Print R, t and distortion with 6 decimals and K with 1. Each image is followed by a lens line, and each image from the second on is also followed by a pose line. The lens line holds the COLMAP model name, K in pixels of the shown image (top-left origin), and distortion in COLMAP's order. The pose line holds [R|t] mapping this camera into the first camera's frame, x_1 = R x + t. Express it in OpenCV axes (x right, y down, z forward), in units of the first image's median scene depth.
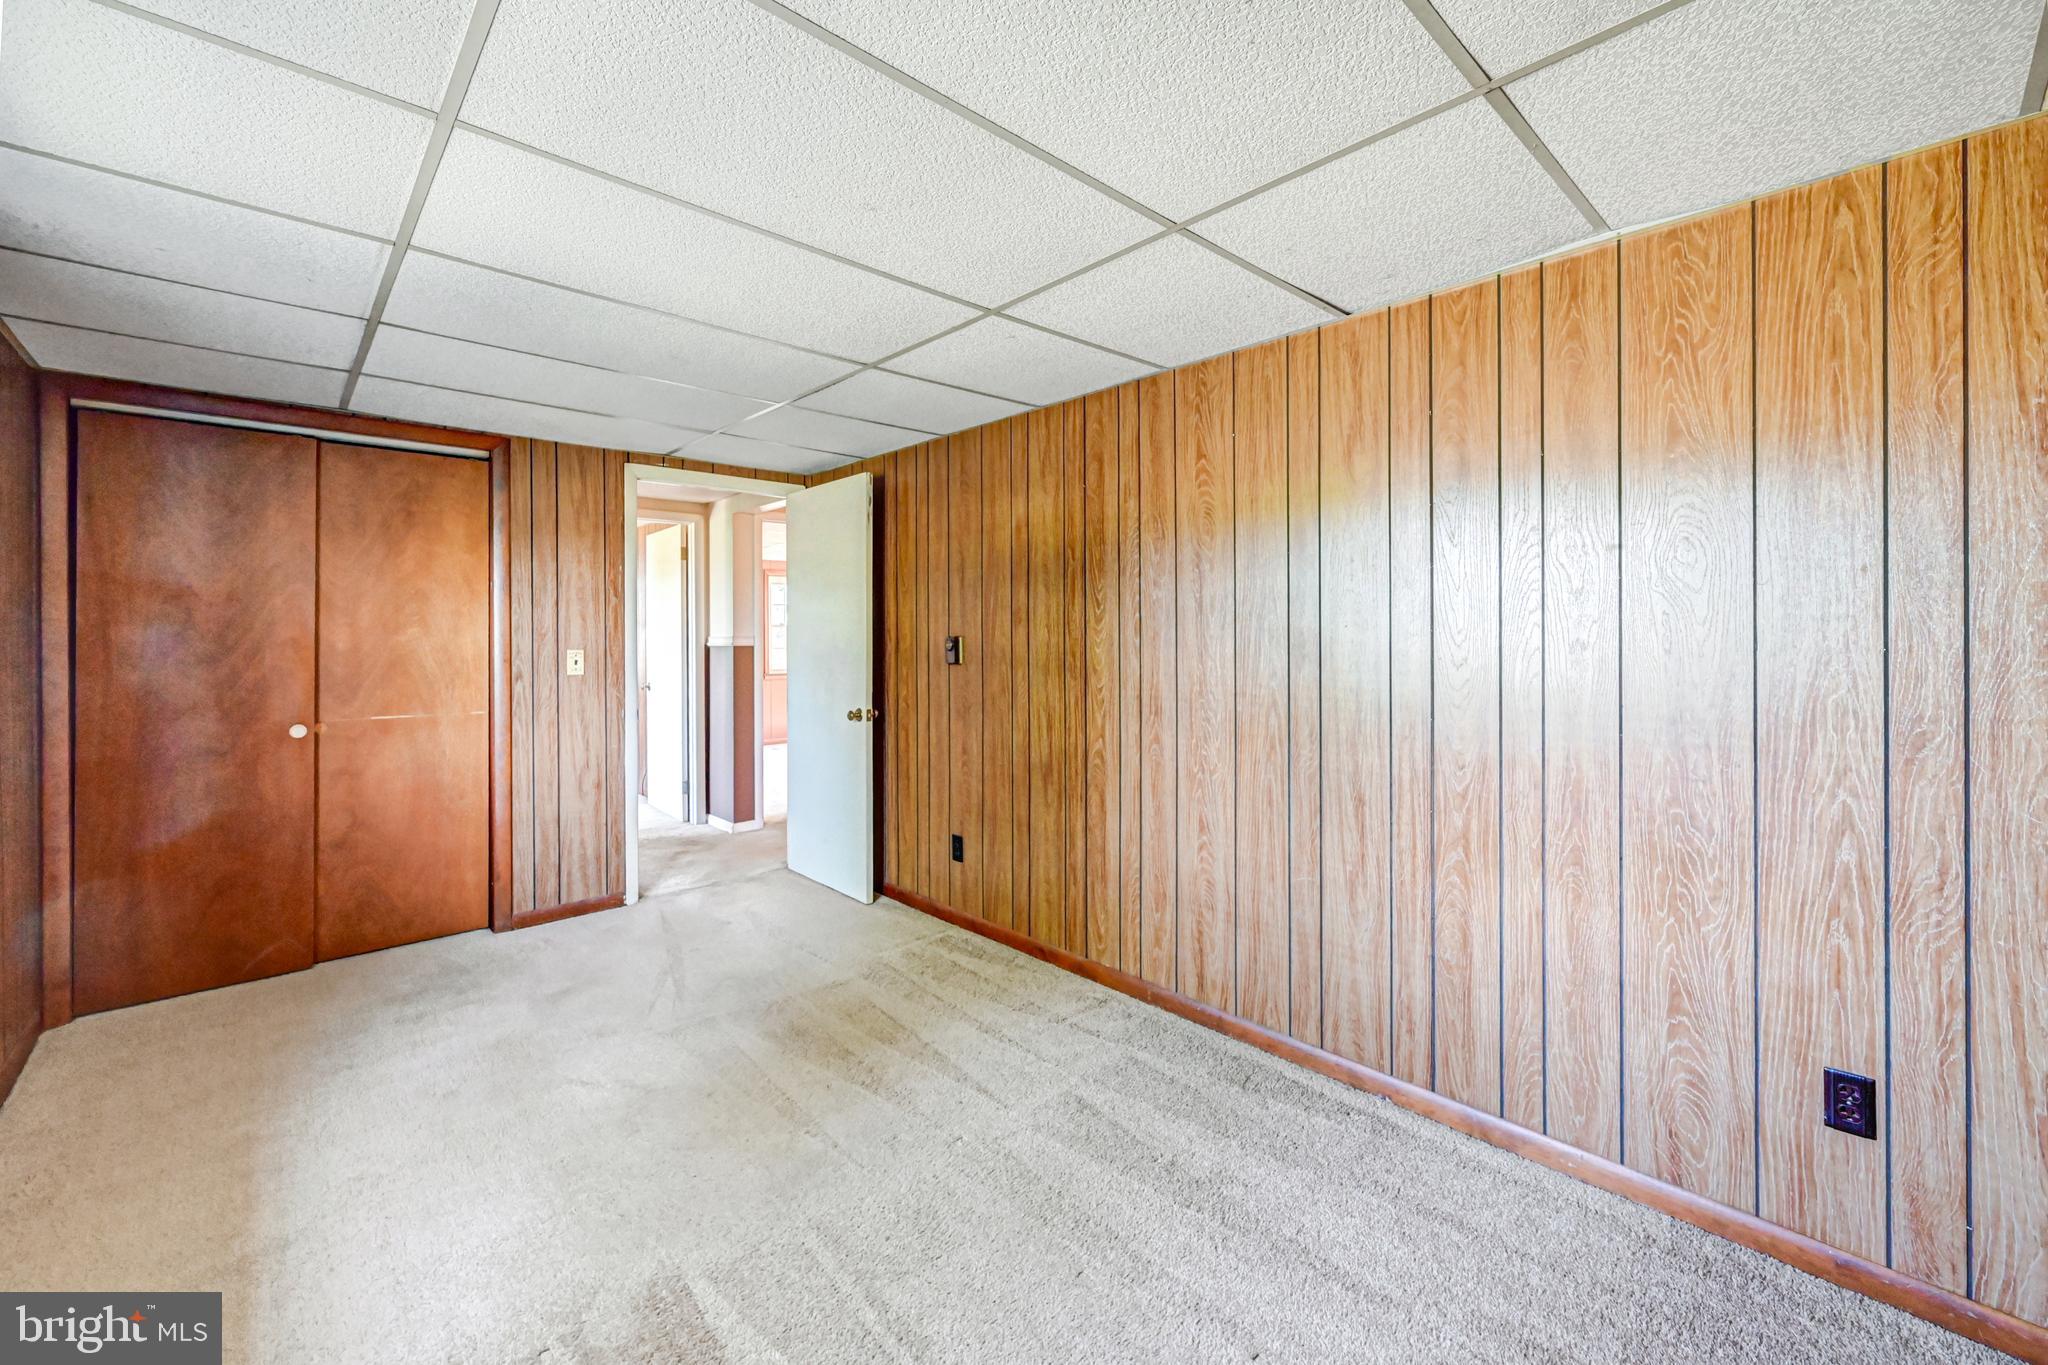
lens RADIAL K [[839.3, 0, 1005.5], [0, 839.3, 636.5], [0, 0, 1]] dist [-0.004809, -0.000006]
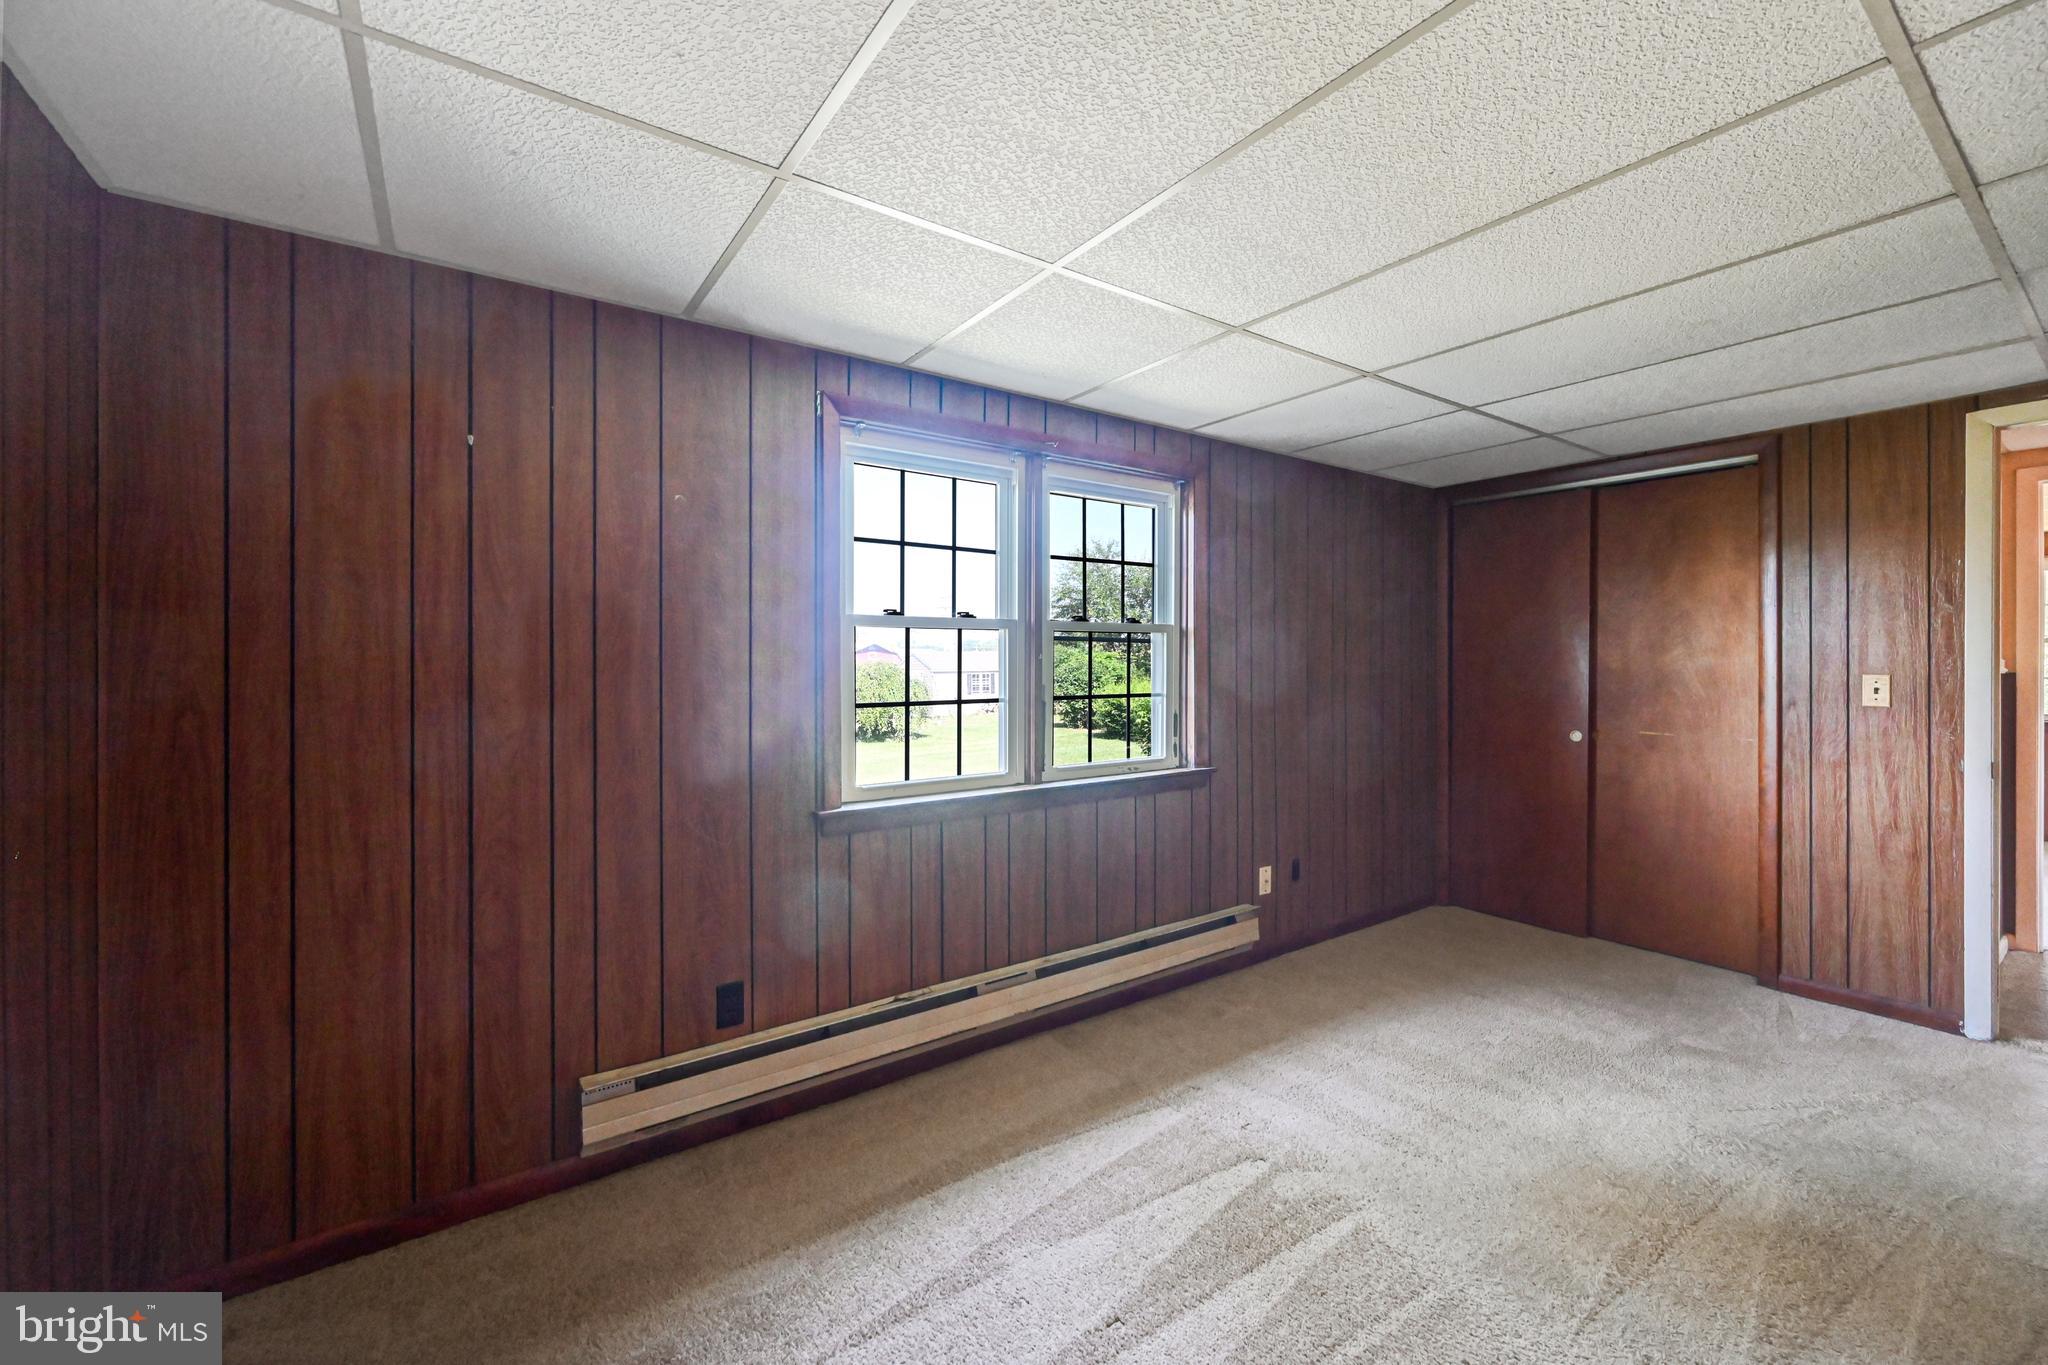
lens RADIAL K [[839.3, 0, 1033.8], [0, 839.3, 662.0], [0, 0, 1]] dist [-0.004809, -0.000006]
pose [[-0.156939, 0.006902, -0.987584, 0.414691], [0.000571, 0.999976, 0.006898, -0.001666], [0.987608, 0.000519, -0.156939, 0.378090]]
